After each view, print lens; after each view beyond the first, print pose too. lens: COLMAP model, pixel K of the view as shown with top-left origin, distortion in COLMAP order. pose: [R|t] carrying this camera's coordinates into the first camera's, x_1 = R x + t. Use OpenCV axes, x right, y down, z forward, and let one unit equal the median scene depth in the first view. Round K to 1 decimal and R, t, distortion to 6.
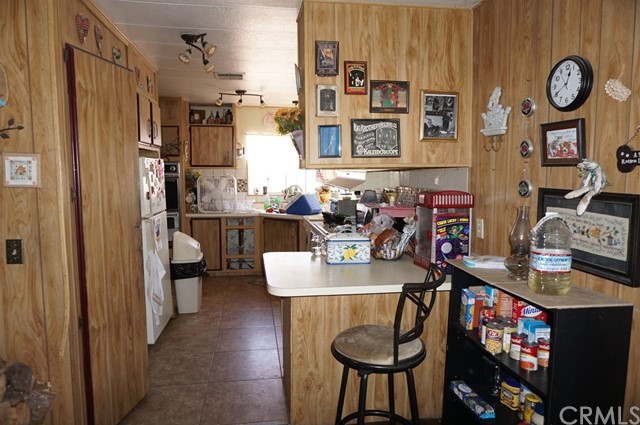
lens RADIAL K [[425.0, 0, 316.0], [0, 425.0, 210.9], [0, 0, 1]] dist [-0.041343, 0.031516]
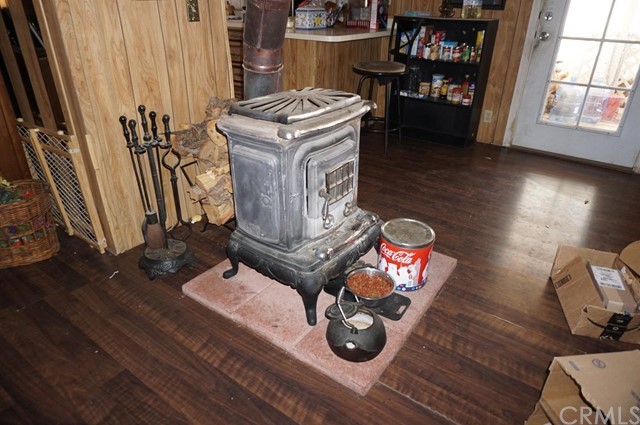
lens RADIAL K [[425.0, 0, 316.0], [0, 425.0, 210.9], [0, 0, 1]] dist [-0.041343, 0.031516]
pose [[0.705579, -0.321639, 0.631432, -1.359186], [0.056246, 0.913667, 0.402553, 0.153778], [-0.706395, -0.248517, 0.662755, -0.088872]]
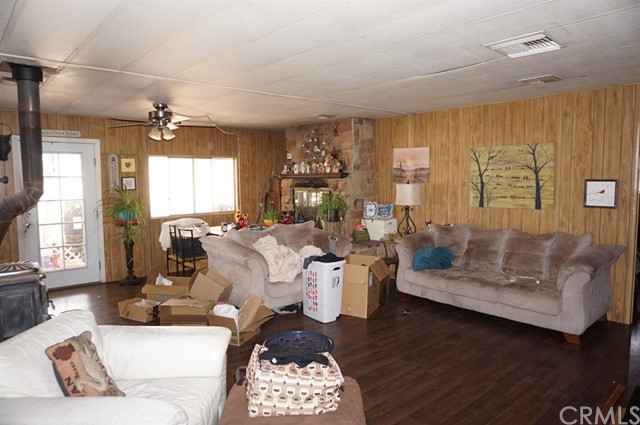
lens RADIAL K [[425.0, 0, 316.0], [0, 425.0, 210.9], [0, 0, 1]] dist [-0.041343, 0.031516]
pose [[-0.532391, -0.062003, 0.844225, -2.942178], [0.087952, 0.987864, 0.128018, -0.057500], [-0.841917, 0.142407, -0.520477, 0.377816]]
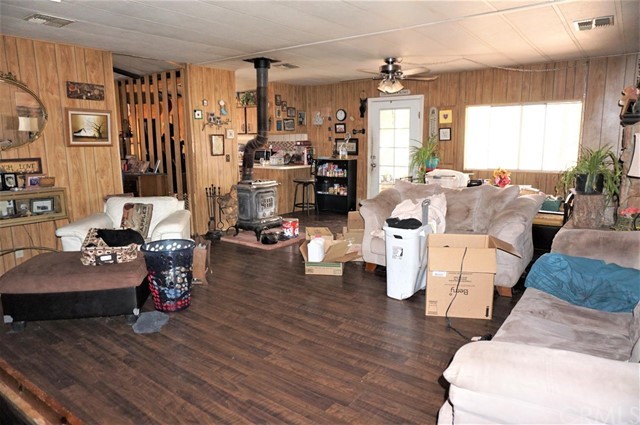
lens RADIAL K [[425.0, 0, 316.0], [0, 425.0, 210.9], [0, 0, 1]] dist [-0.041343, 0.031516]
pose [[0.723523, -0.119117, 0.679946, -2.584738], [0.071899, 0.992646, 0.097390, 0.238742], [-0.686546, -0.021576, 0.726766, -1.980290]]
